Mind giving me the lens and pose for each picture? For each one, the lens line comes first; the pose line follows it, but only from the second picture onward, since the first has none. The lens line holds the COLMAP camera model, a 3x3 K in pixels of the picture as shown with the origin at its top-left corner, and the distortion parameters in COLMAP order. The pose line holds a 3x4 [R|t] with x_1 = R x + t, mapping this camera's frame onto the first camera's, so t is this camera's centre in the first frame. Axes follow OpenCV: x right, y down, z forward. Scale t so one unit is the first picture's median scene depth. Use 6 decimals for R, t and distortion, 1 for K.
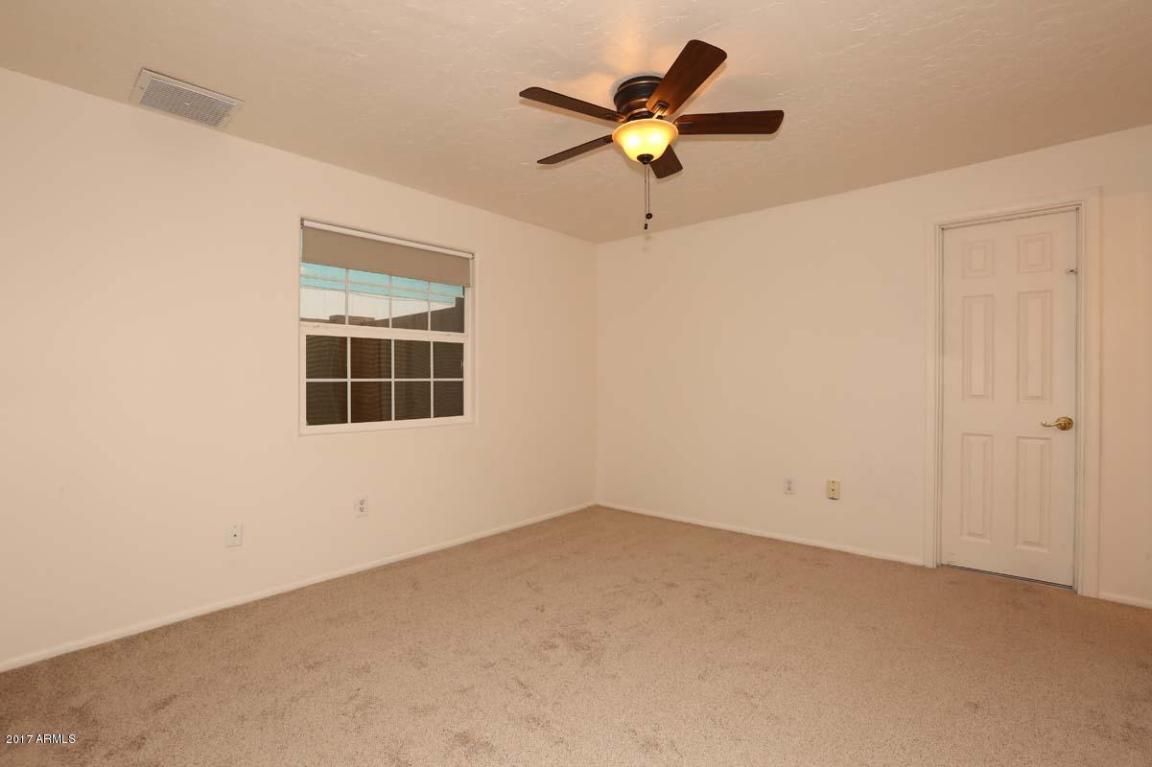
lens RADIAL K [[525.4, 0, 576.0], [0, 525.4, 383.5], [0, 0, 1]] dist [-0.069520, 0.030349]
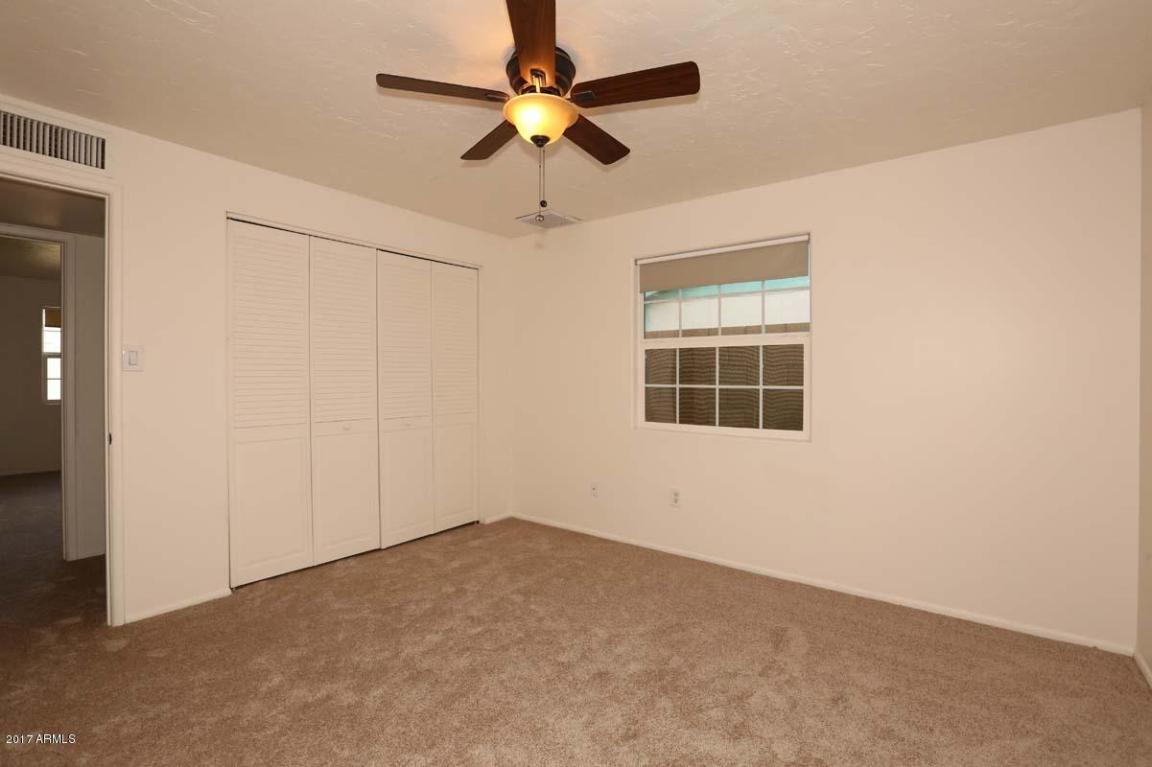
lens RADIAL K [[525.4, 0, 576.0], [0, 525.4, 383.5], [0, 0, 1]] dist [-0.069520, 0.030349]
pose [[0.095001, 0.003406, -0.995471, 0.671178], [-0.024884, 0.999690, 0.001045, -0.007319], [0.995166, 0.024672, 0.095057, 0.646906]]
